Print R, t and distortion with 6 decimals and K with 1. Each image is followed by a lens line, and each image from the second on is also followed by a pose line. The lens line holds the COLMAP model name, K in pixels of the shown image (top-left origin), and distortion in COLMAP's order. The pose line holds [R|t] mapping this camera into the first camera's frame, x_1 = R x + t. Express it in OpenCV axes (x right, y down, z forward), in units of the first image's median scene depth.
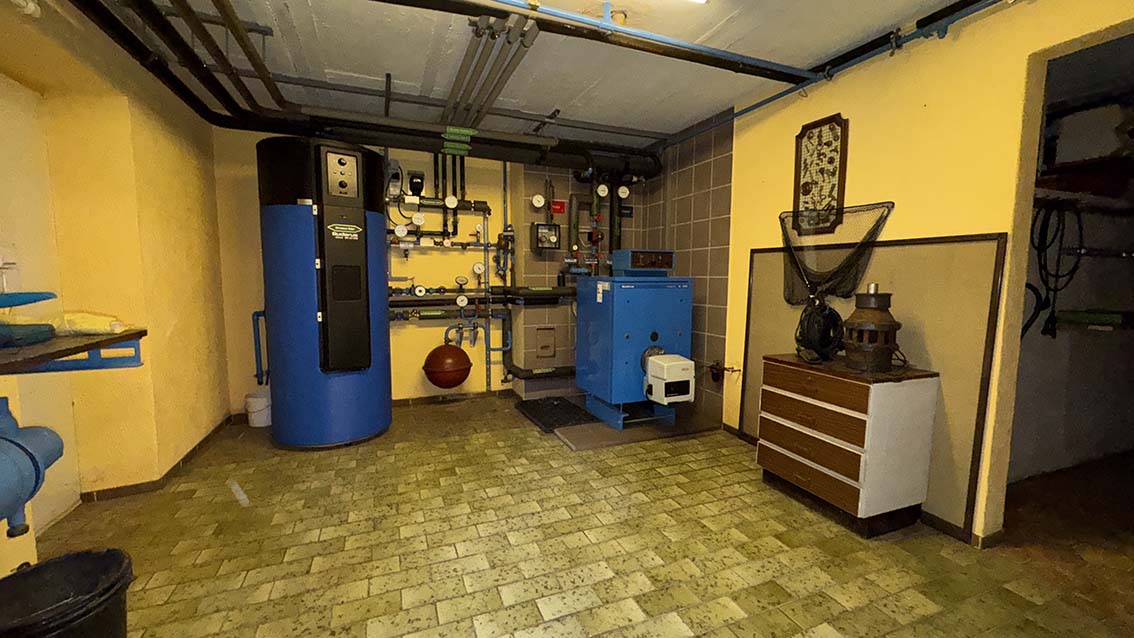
lens RADIAL K [[452.5, 0, 567.0], [0, 452.5, 319.0], [0, 0, 1]] dist [-0.002028, -0.000050]
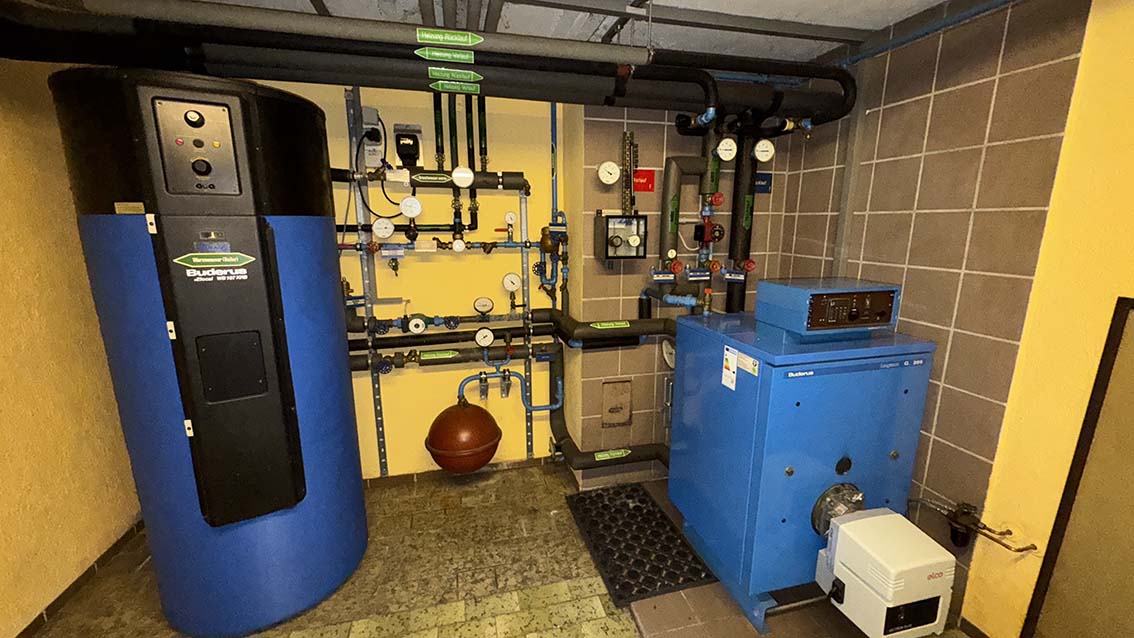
lens RADIAL K [[452.5, 0, 567.0], [0, 452.5, 319.0], [0, 0, 1]] dist [-0.002028, -0.000050]
pose [[0.989081, 0.024888, -0.145259, -0.028101], [-0.007900, 0.993174, 0.116372, -0.140075], [0.147164, -0.113953, 0.982526, 0.403849]]
